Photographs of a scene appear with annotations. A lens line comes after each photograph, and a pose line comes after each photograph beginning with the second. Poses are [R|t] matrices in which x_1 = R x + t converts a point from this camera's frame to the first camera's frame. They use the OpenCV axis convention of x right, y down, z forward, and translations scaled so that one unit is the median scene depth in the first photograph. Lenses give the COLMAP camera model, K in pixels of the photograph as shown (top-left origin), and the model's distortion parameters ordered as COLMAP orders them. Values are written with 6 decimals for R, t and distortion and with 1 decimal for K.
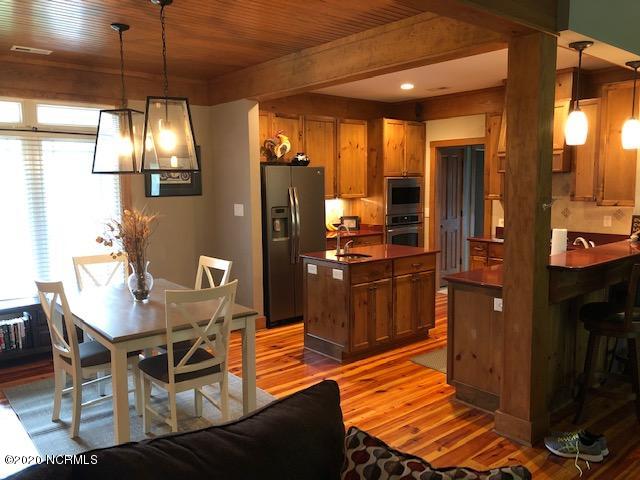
lens RADIAL K [[523.5, 0, 320.0], [0, 523.5, 240.0], [0, 0, 1]] dist [-0.000785, -0.001954]
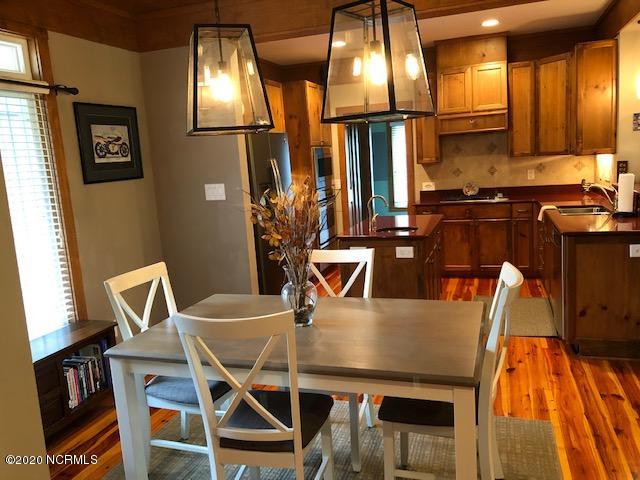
lens RADIAL K [[518.1, 0, 320.0], [0, 518.1, 240.0], [0, 0, 1]] dist [0.002325, 0.004708]
pose [[0.846380, -0.131030, 0.516209, -0.496419], [0.117210, 0.991326, 0.059452, -0.018885], [-0.519521, 0.010186, 0.854397, 0.343944]]
